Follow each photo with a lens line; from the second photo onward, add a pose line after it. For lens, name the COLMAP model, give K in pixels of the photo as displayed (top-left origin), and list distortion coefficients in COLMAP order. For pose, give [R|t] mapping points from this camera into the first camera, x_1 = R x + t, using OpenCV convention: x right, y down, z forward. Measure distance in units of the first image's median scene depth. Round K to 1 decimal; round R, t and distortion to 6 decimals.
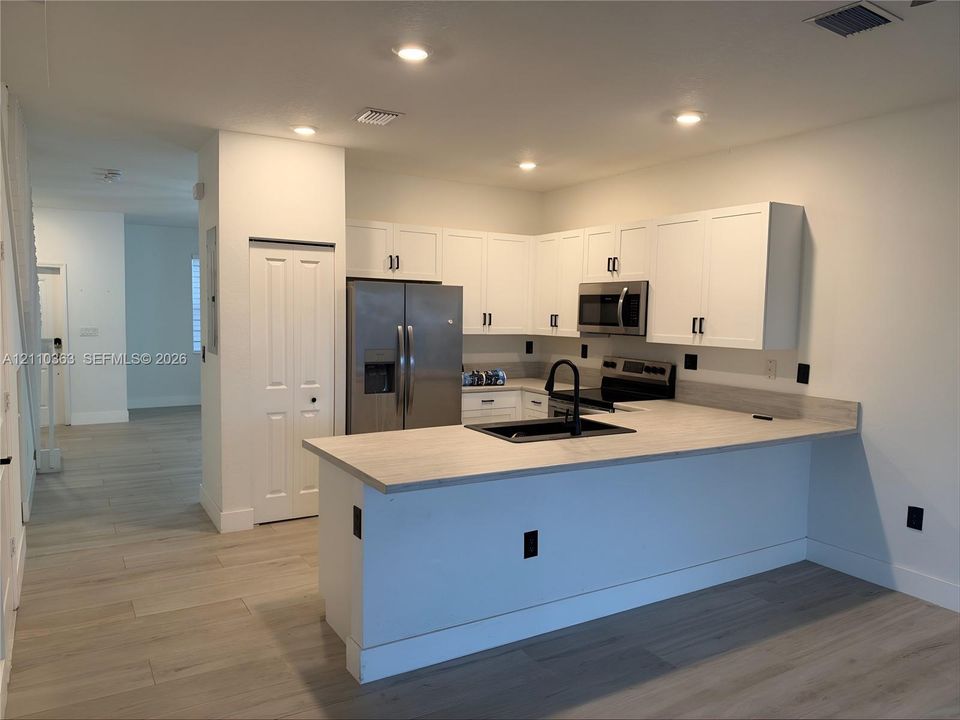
lens RADIAL K [[691.2, 0, 484.3], [0, 691.2, 355.4], [0, 0, 1]] dist [0.009608, -0.008785]
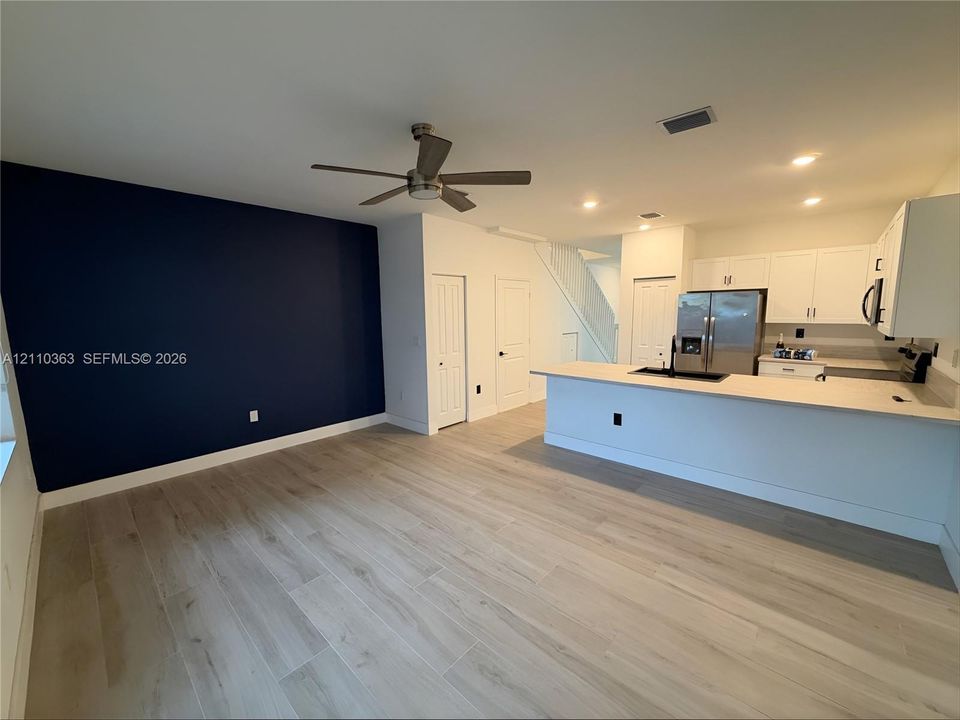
lens RADIAL K [[384.2, 0, 482.5], [0, 384.2, 366.8], [0, 0, 1]] dist [0.021144, -0.000003]
pose [[0.285693, 0.116662, -0.951194, 0.726506], [-0.045829, 0.993090, 0.108036, 0.001890], [0.957225, 0.012727, 0.289066, 0.174160]]
